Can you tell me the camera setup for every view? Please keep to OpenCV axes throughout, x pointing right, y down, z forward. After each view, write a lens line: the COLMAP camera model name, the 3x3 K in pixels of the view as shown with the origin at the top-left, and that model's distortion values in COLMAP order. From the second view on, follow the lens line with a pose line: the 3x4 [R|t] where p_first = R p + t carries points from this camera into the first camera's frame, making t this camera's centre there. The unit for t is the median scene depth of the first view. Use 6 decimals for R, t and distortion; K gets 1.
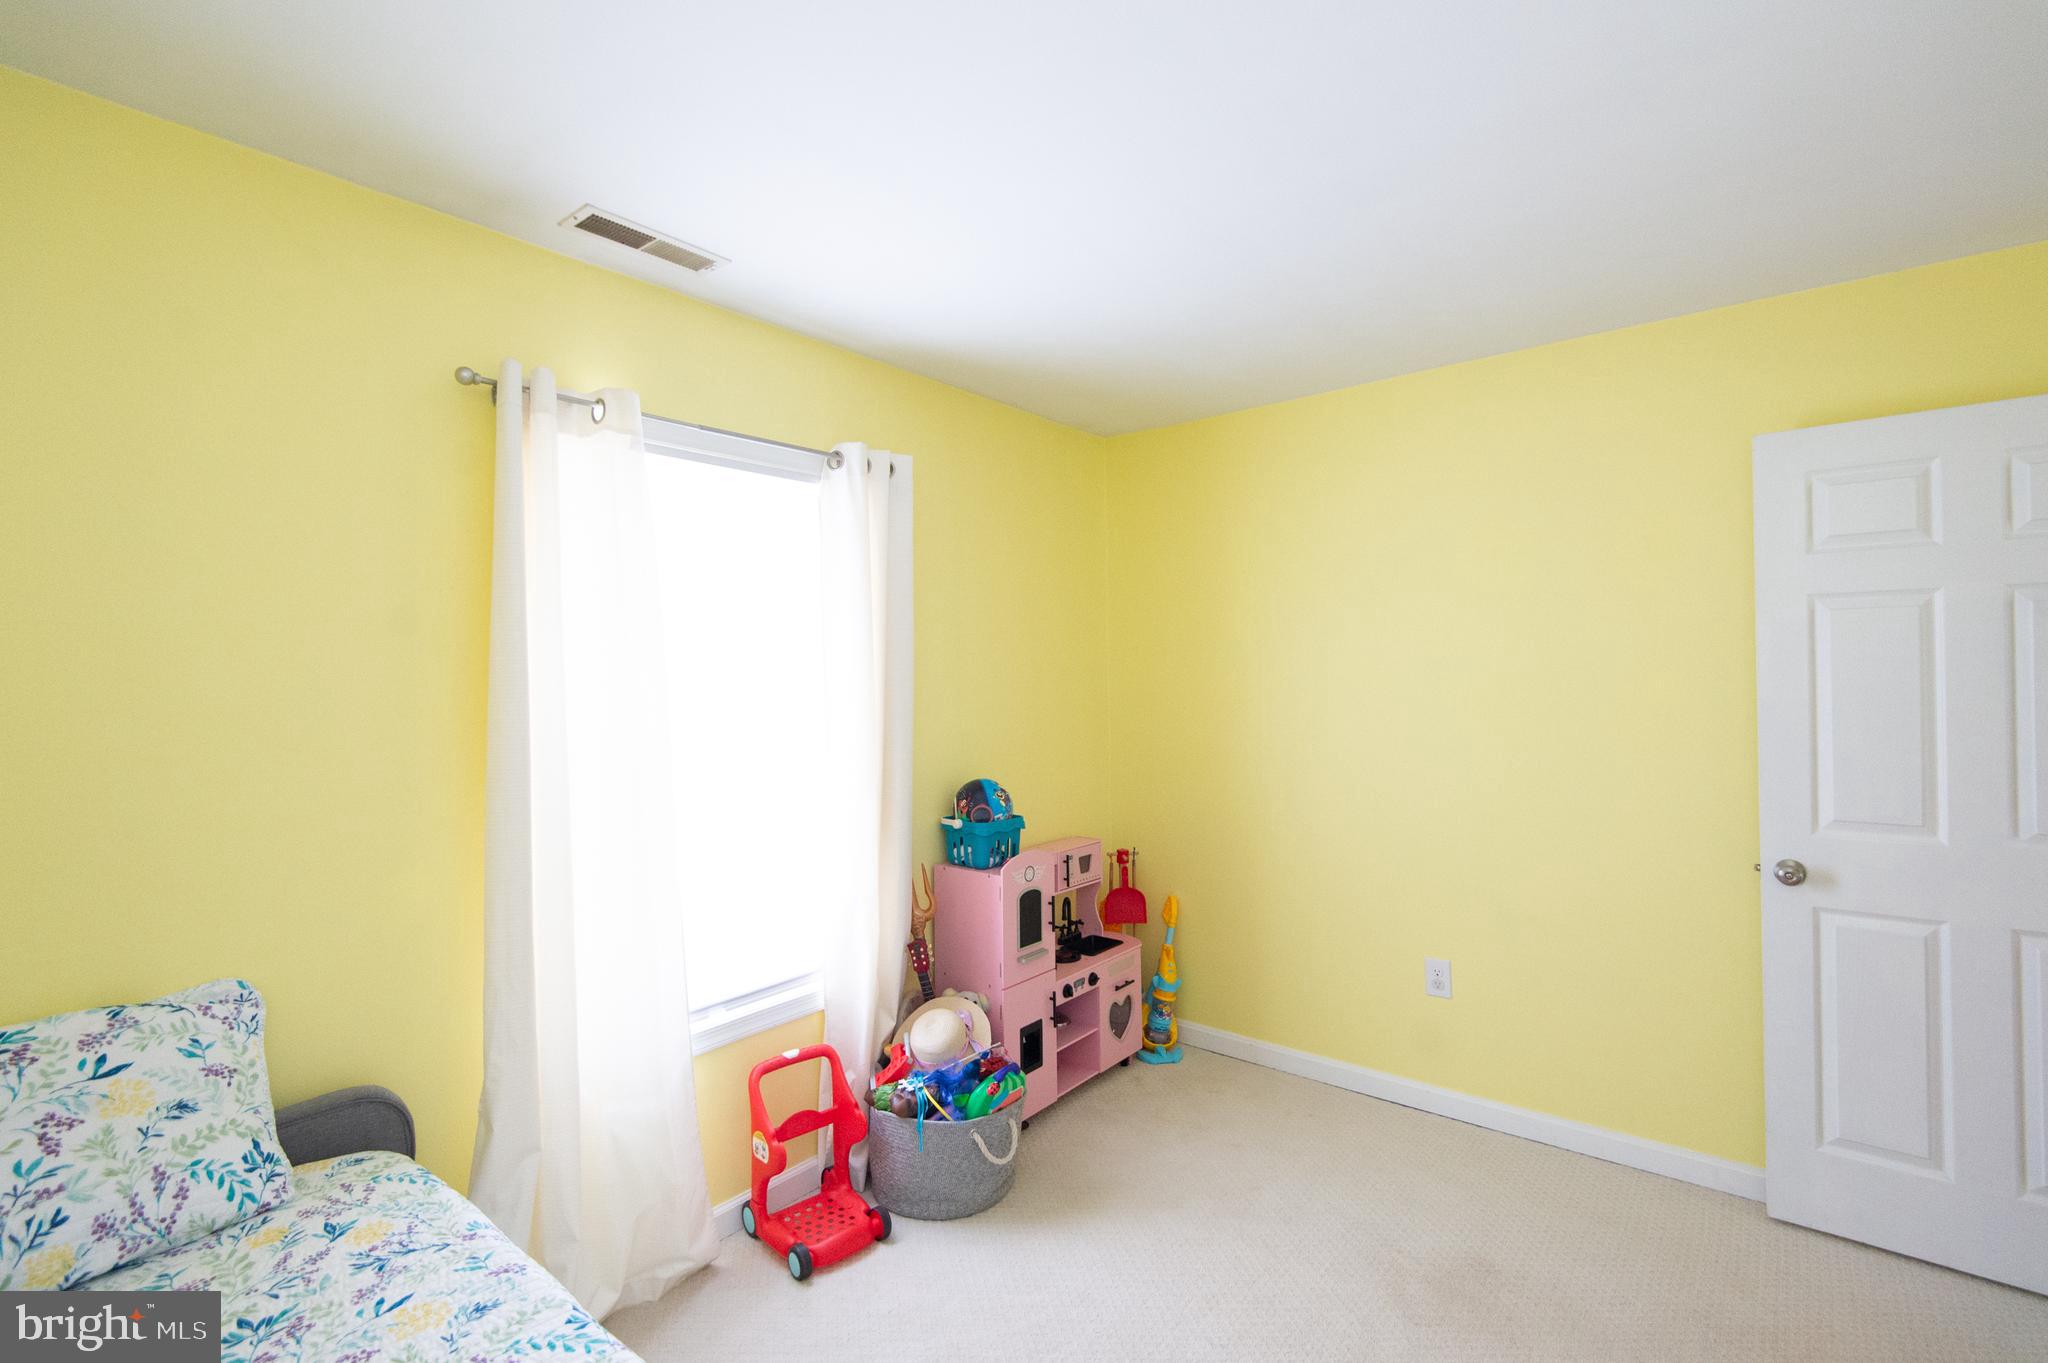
lens RADIAL K [[944.2, 0, 1033.6], [0, 944.2, 680.3], [0, 0, 1]] dist [0.023428, -0.008482]
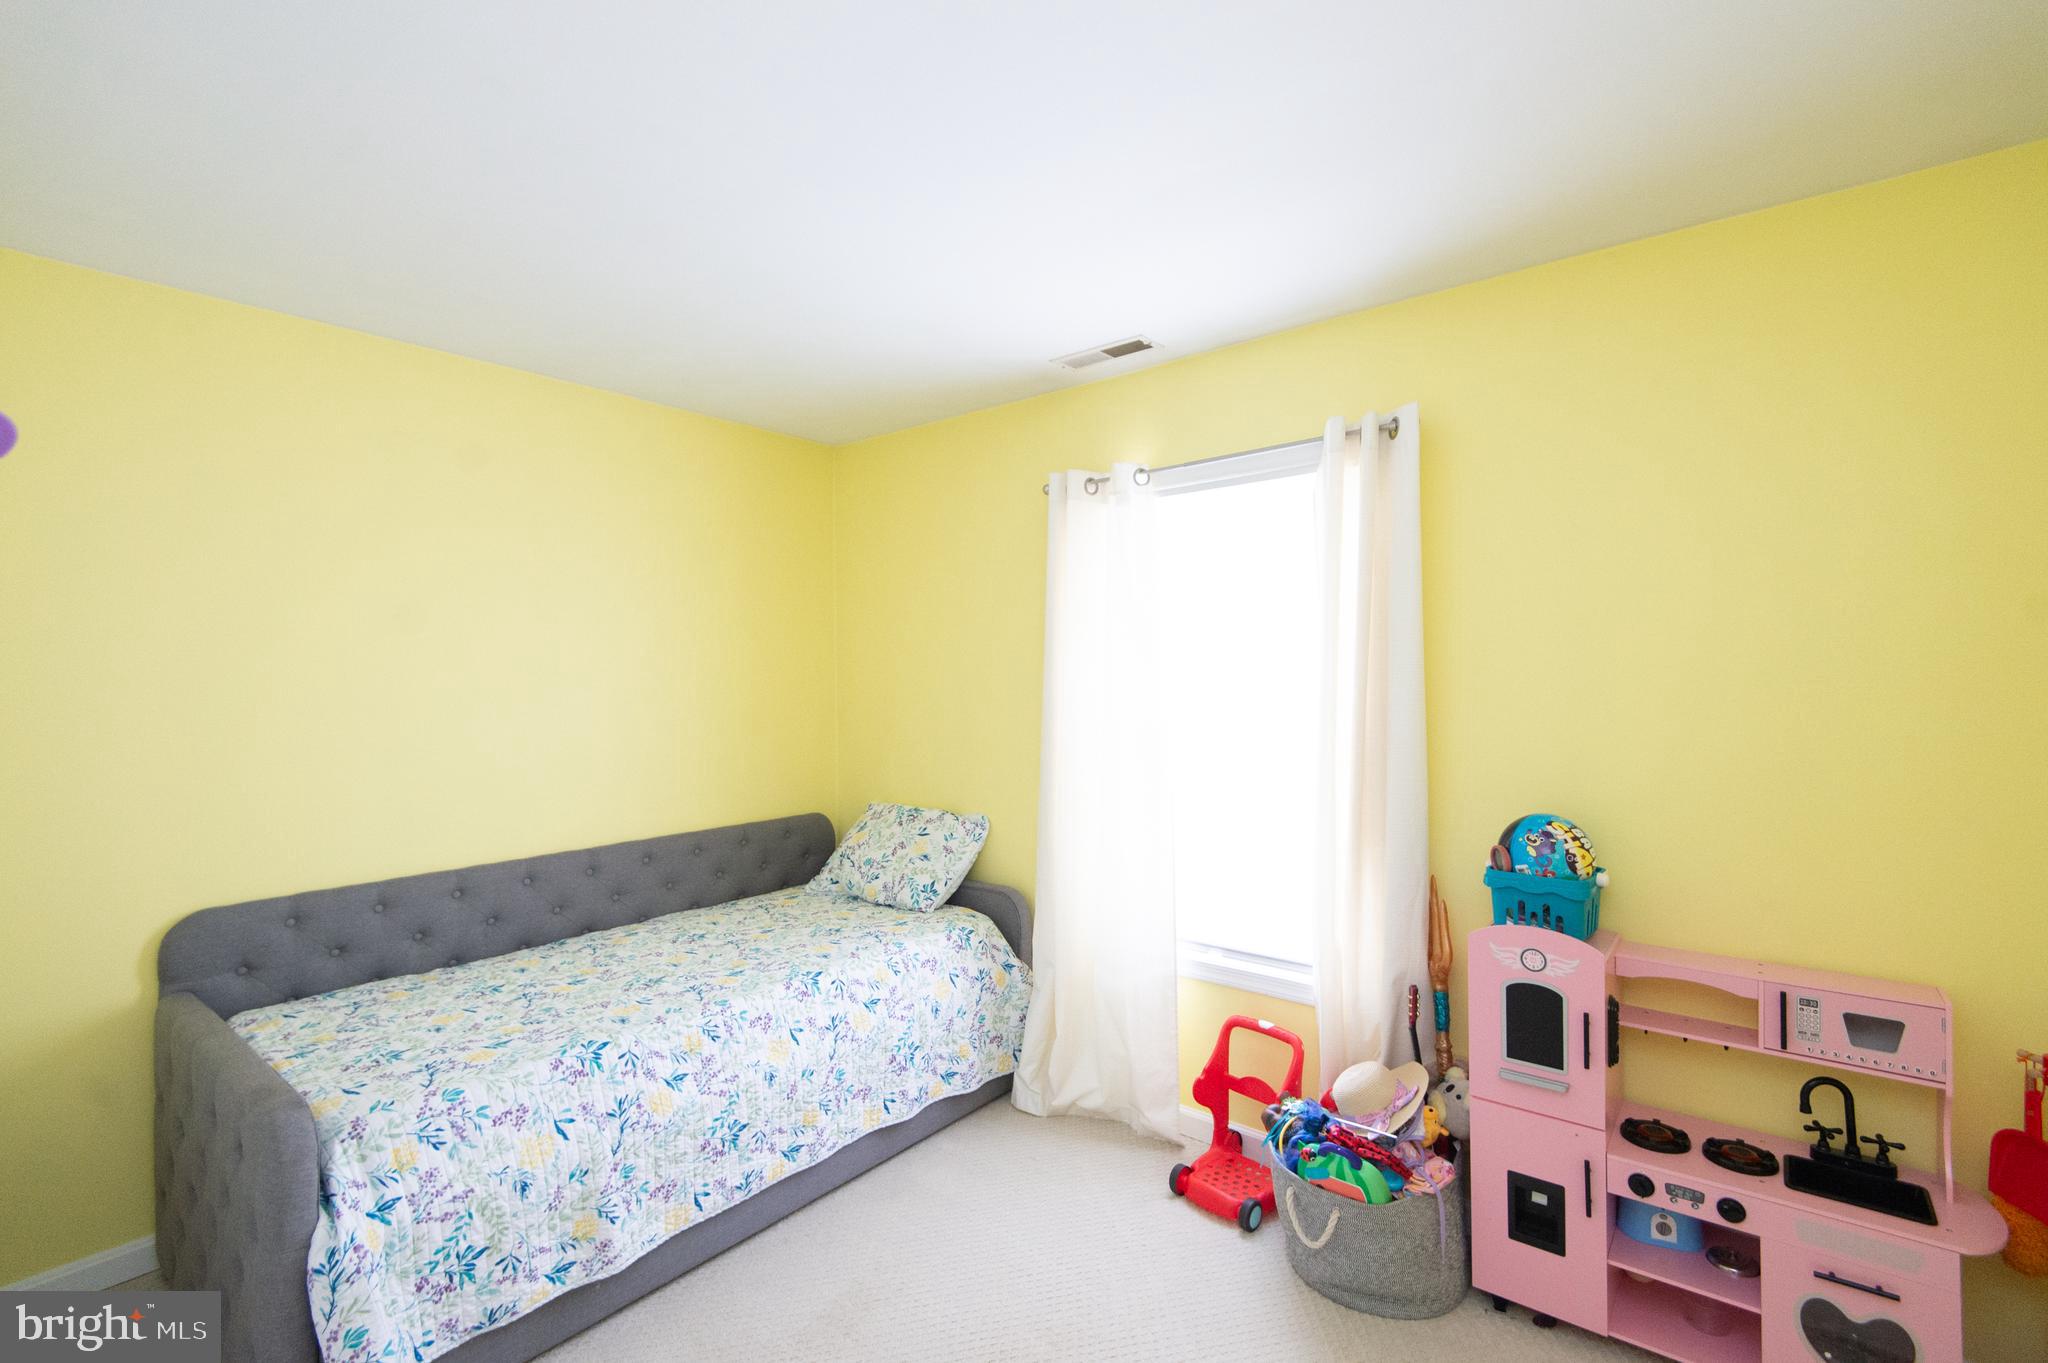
lens RADIAL K [[944.2, 0, 1014.1], [0, 944.2, 666.8], [0, 0, 1]] dist [0.023428, -0.008482]
pose [[-0.030188, 0.014770, -0.999435, 0.810775], [0.012023, 0.999824, 0.014413, -0.025883], [0.999472, -0.011581, -0.030360, 0.754873]]
